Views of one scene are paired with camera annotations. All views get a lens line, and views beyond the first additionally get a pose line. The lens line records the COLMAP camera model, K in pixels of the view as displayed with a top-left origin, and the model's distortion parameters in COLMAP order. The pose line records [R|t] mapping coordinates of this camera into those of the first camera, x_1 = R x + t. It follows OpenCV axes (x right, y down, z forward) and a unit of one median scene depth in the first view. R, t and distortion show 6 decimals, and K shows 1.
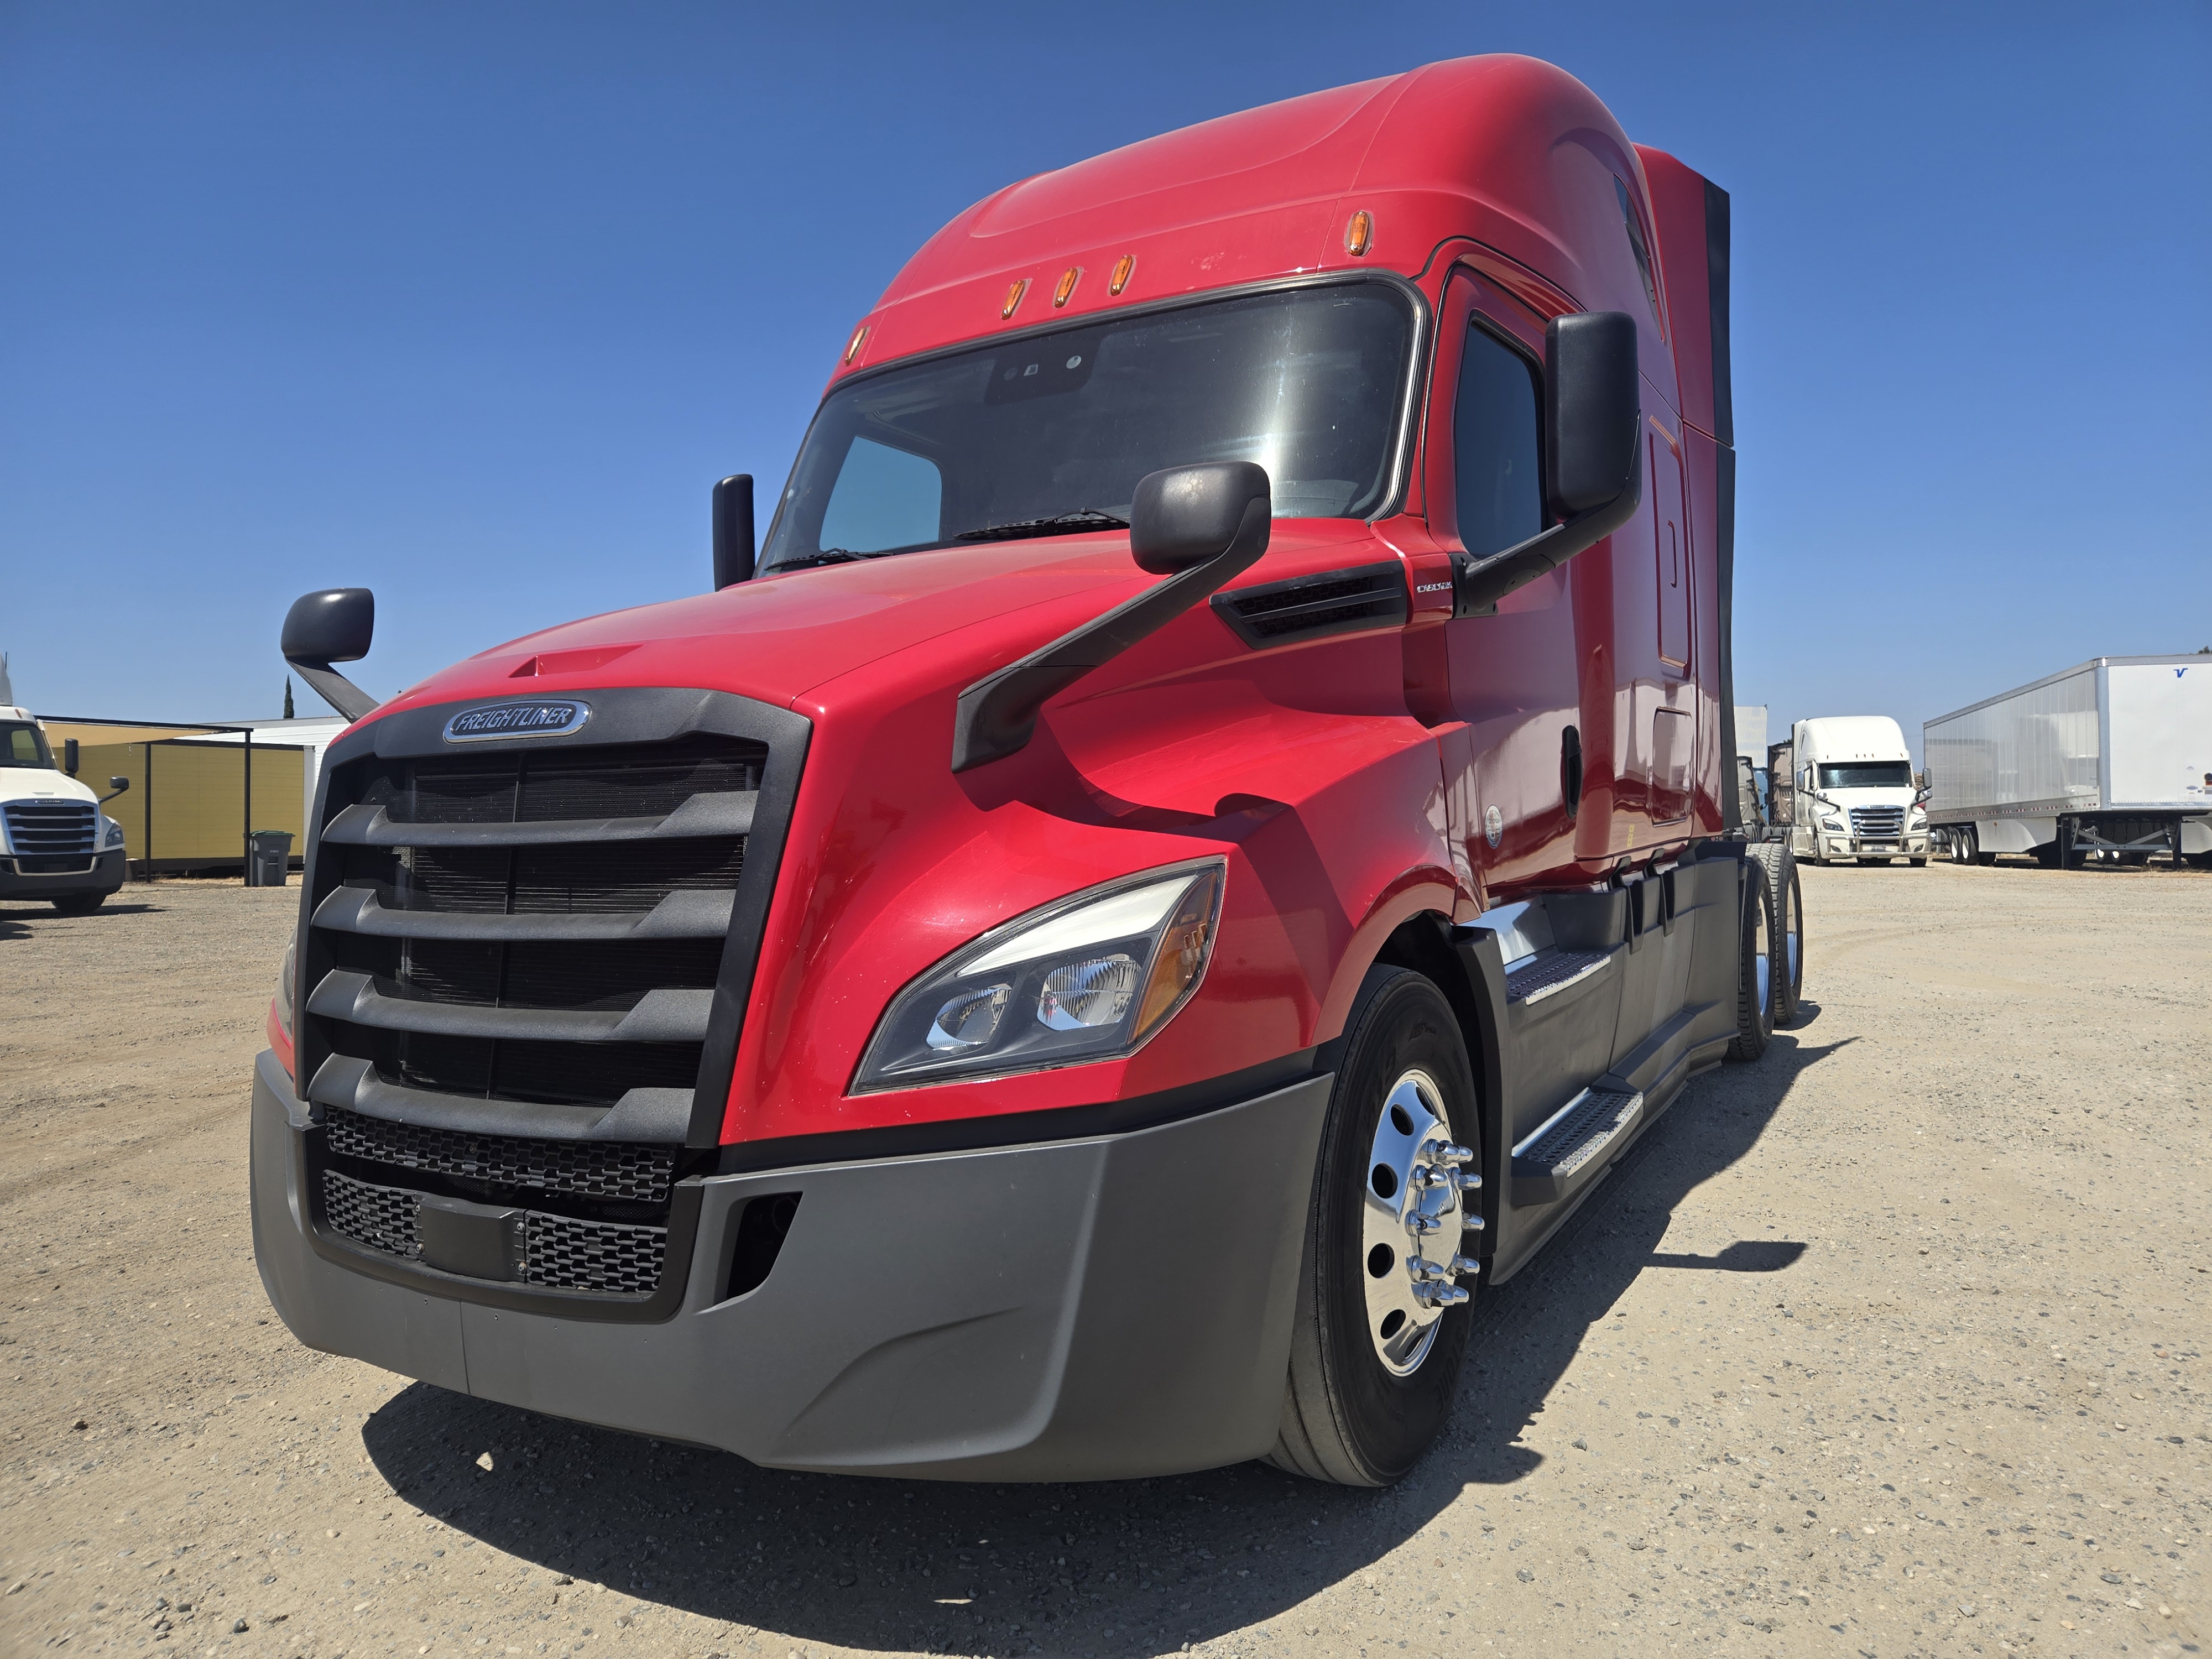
lens RADIAL K [[1494.5, 0, 1123.1], [0, 1494.5, 833.9], [0, 0, 1]] dist [0.043116, -0.020393]
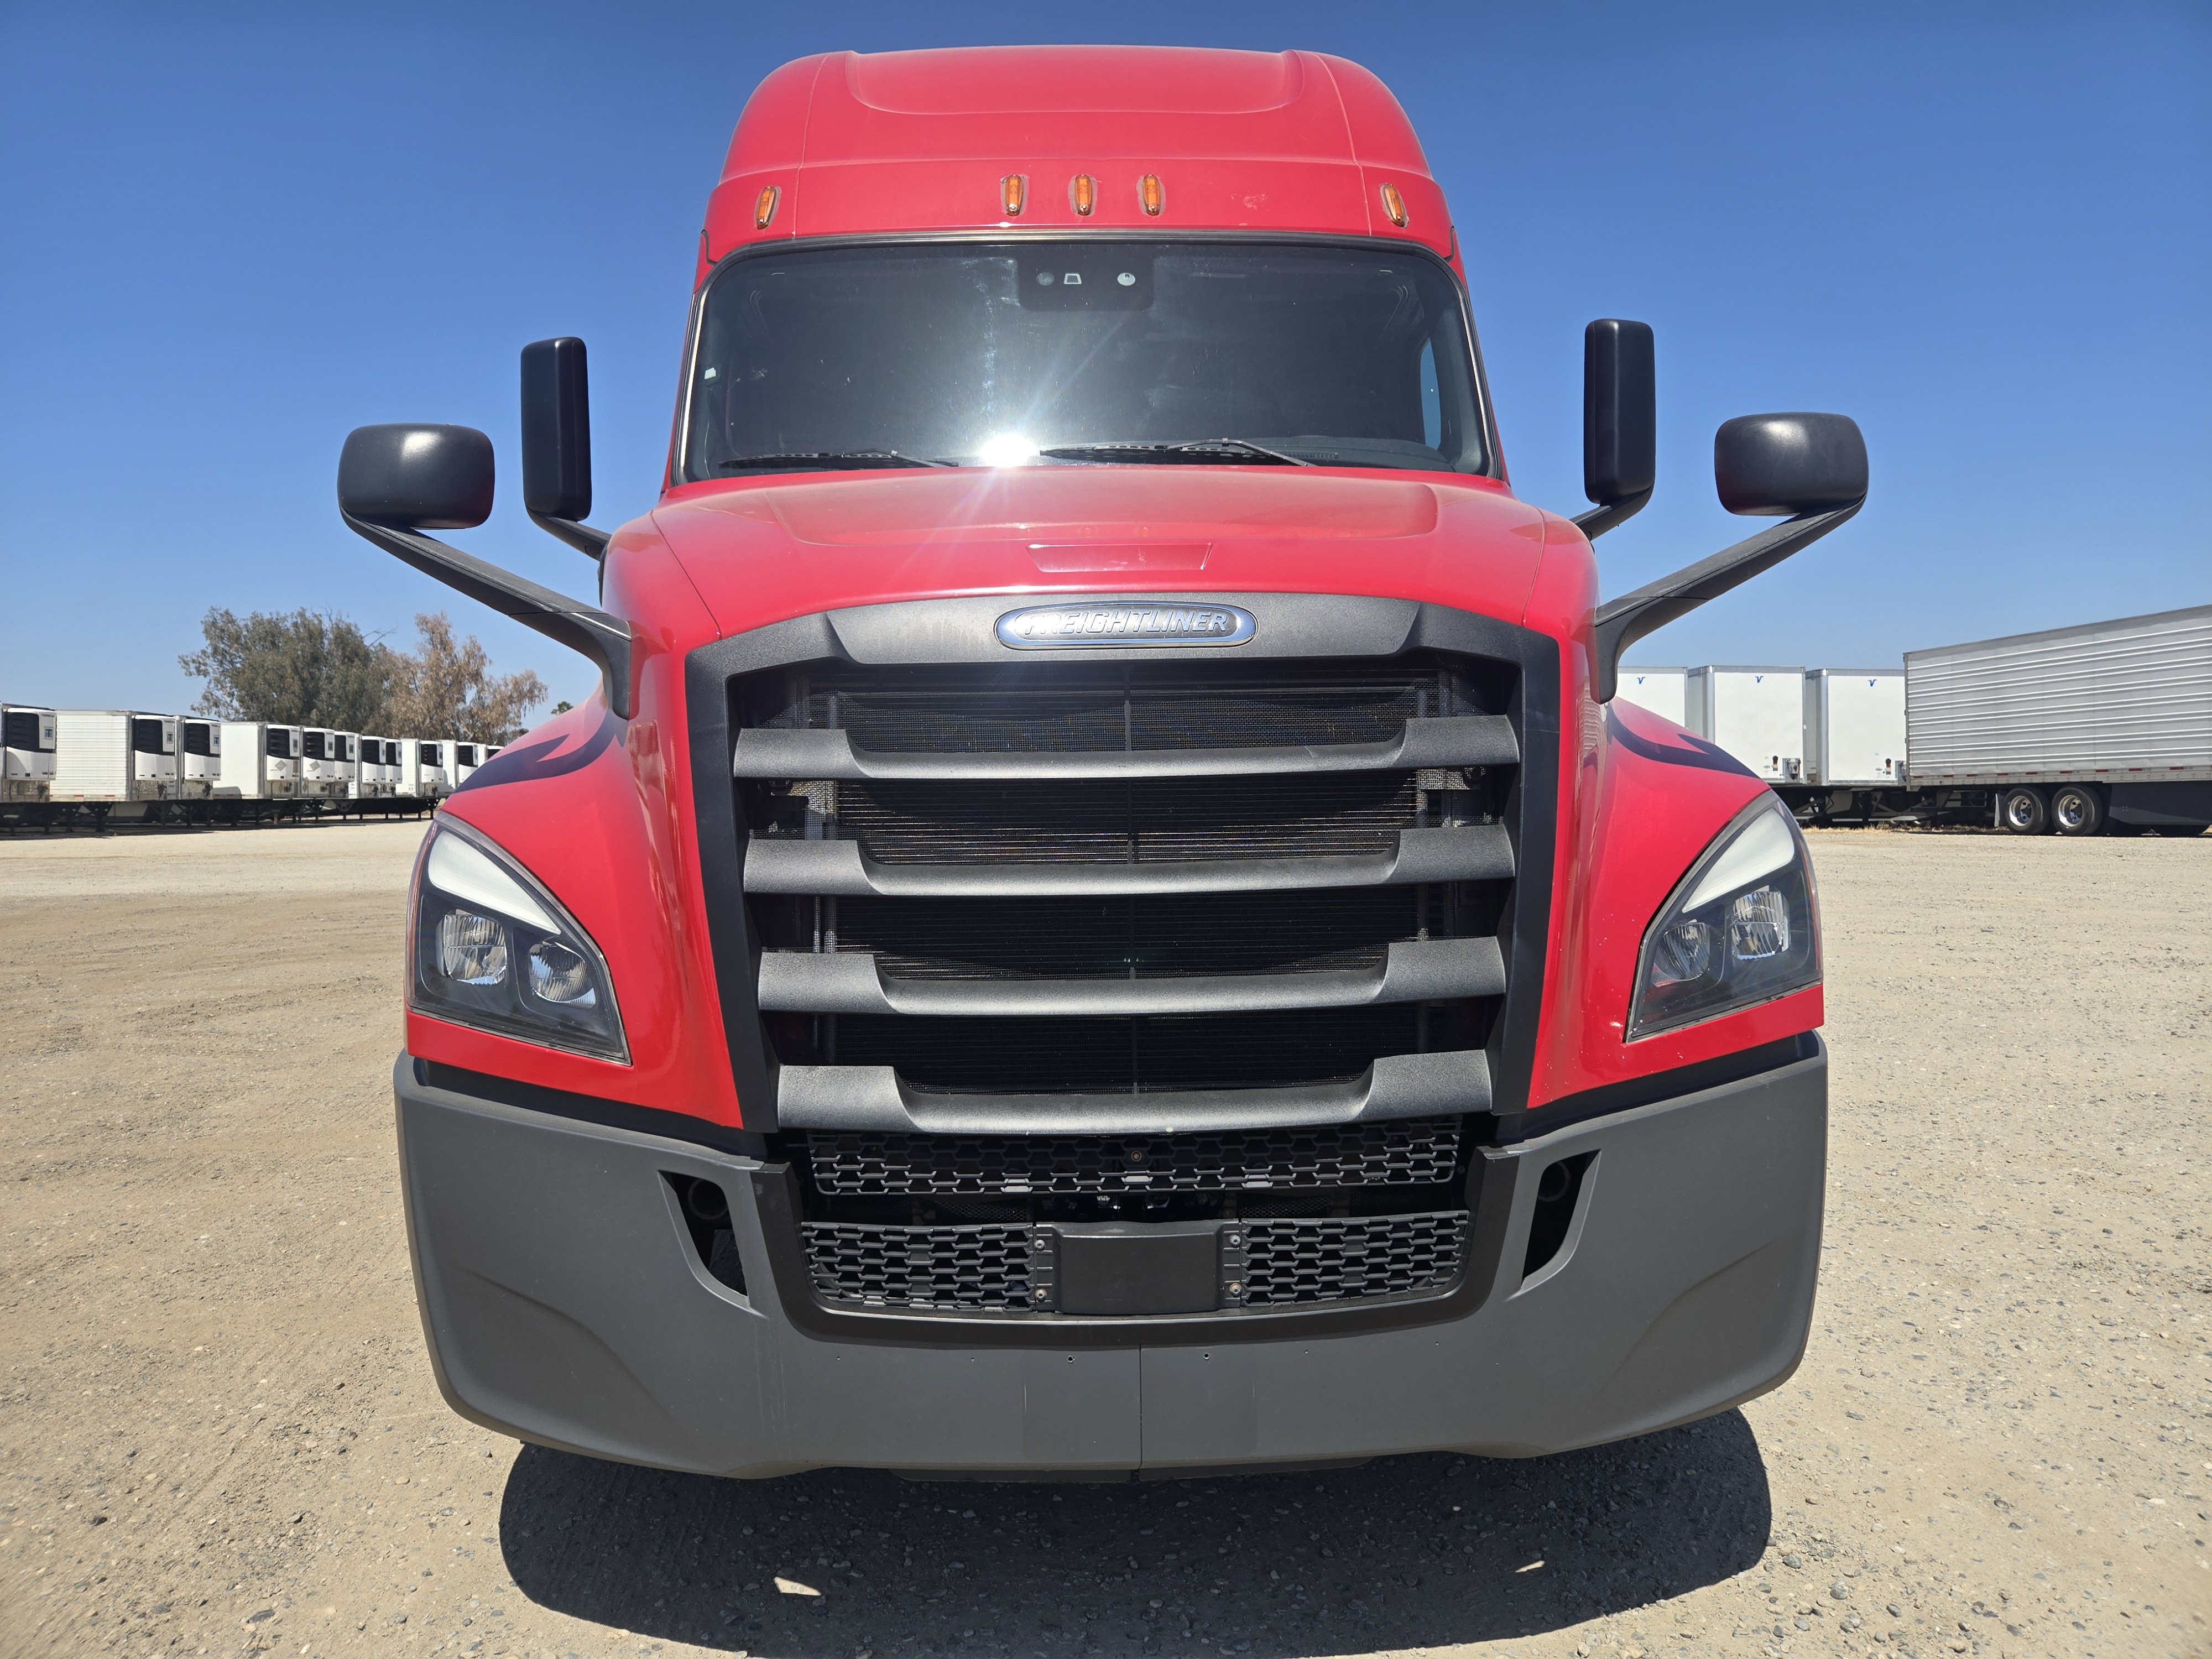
lens RADIAL K [[1494.5, 0, 1112.5], [0, 1494.5, 816.3], [0, 0, 1]] dist [0.043116, -0.020393]
pose [[0.849907, -0.008520, 0.526864, -0.890335], [0.004655, 0.999952, 0.008661, 0.021464], [-0.526913, -0.004908, 0.849905, 0.341686]]
